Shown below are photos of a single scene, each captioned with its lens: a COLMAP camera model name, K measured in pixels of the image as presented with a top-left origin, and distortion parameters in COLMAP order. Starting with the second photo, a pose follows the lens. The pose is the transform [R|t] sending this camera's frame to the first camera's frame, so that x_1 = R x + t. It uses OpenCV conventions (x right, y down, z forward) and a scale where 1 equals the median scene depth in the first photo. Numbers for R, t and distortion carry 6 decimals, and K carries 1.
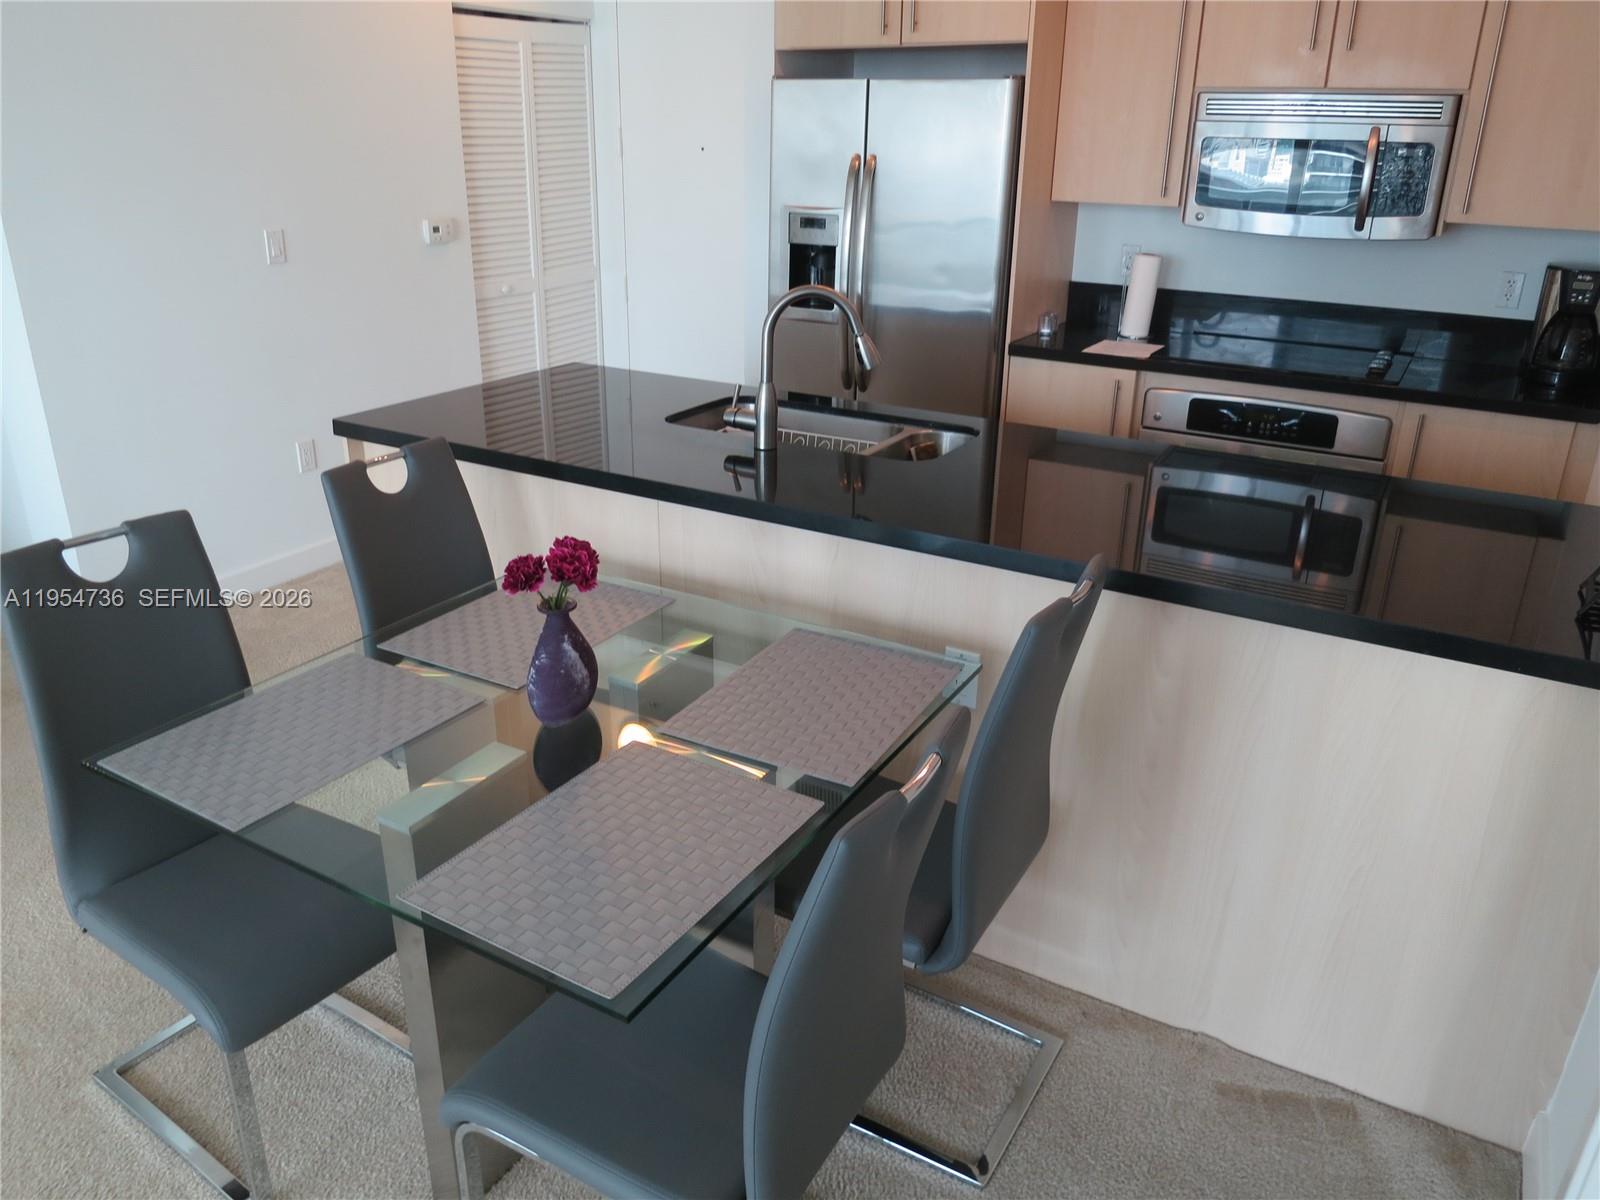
lens RADIAL K [[1168.4, 0, 800.0], [0, 1168.4, 600.0], [0, 0, 1]] dist [-0.044648, 0.001767]
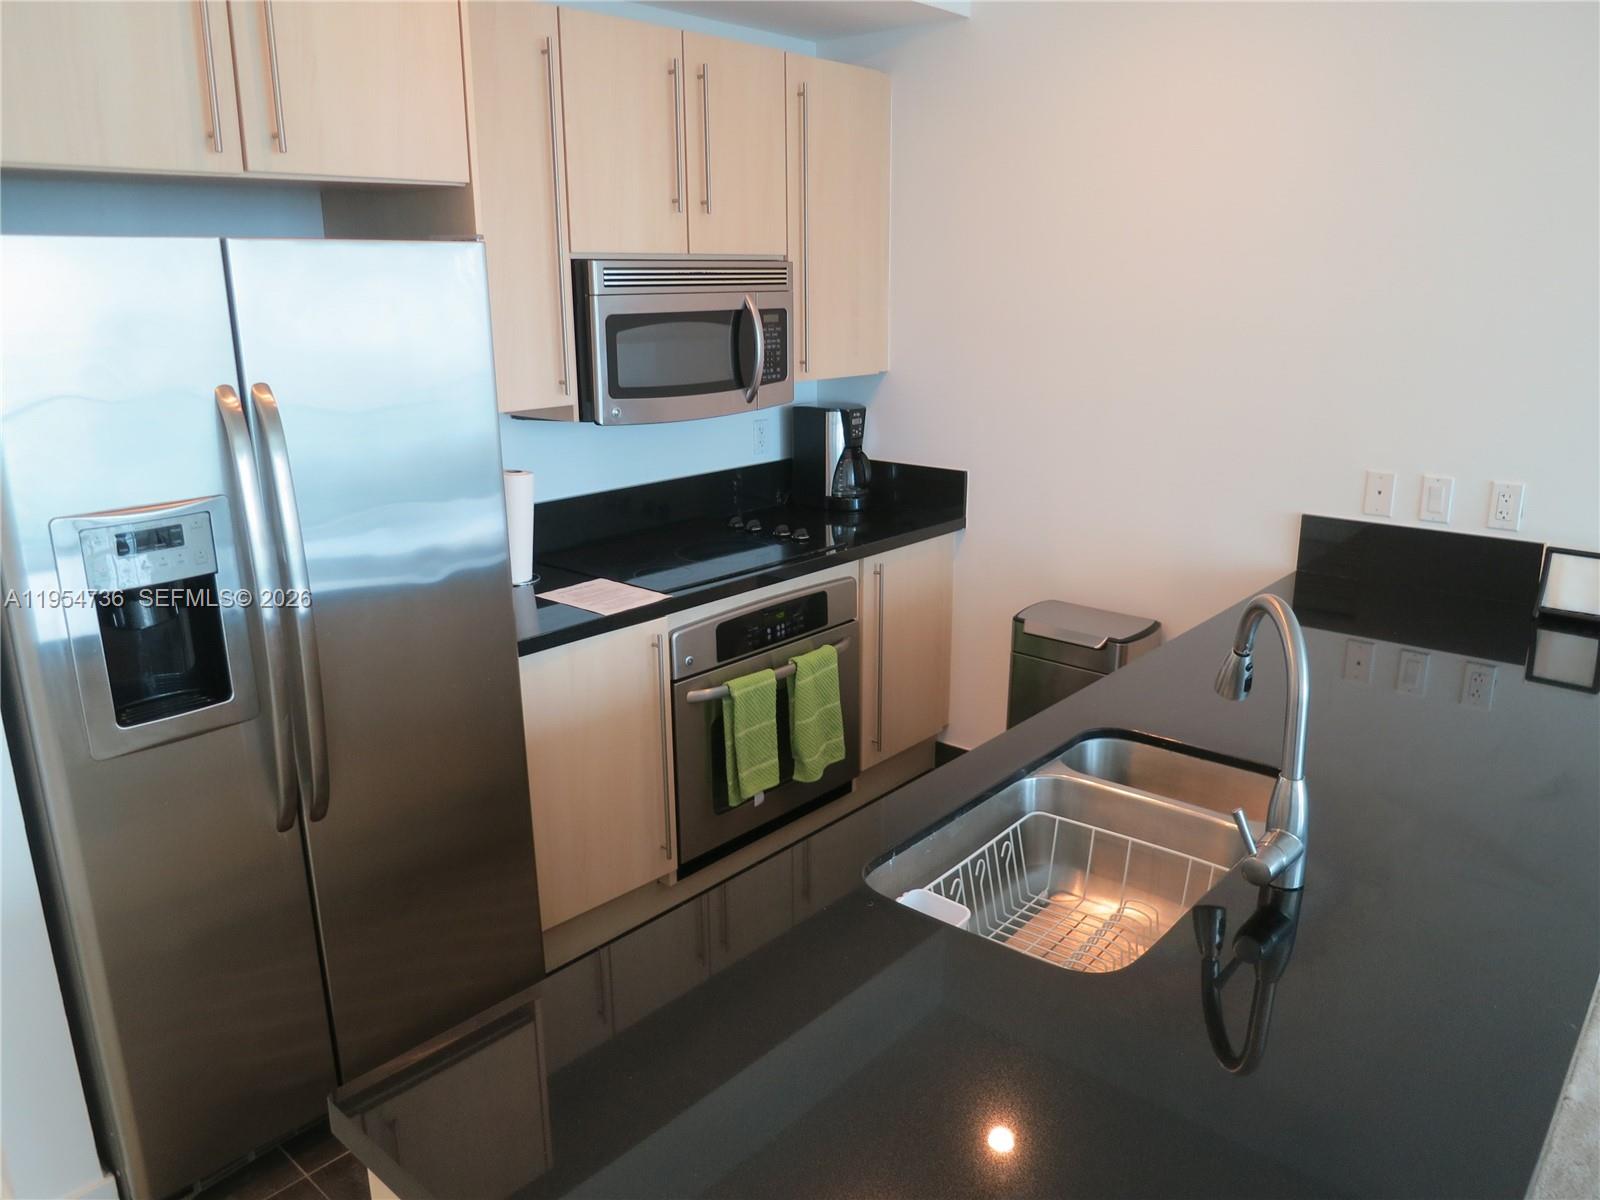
lens RADIAL K [[1168.4, 0, 800.0], [0, 1168.4, 600.0], [0, 0, 1]] dist [-0.044648, 0.001767]
pose [[0.184978, -0.271143, 0.944598, -0.393834], [0.383069, 0.905050, 0.184776, -0.301254], [-0.905009, 0.327667, 0.271281, 0.683605]]
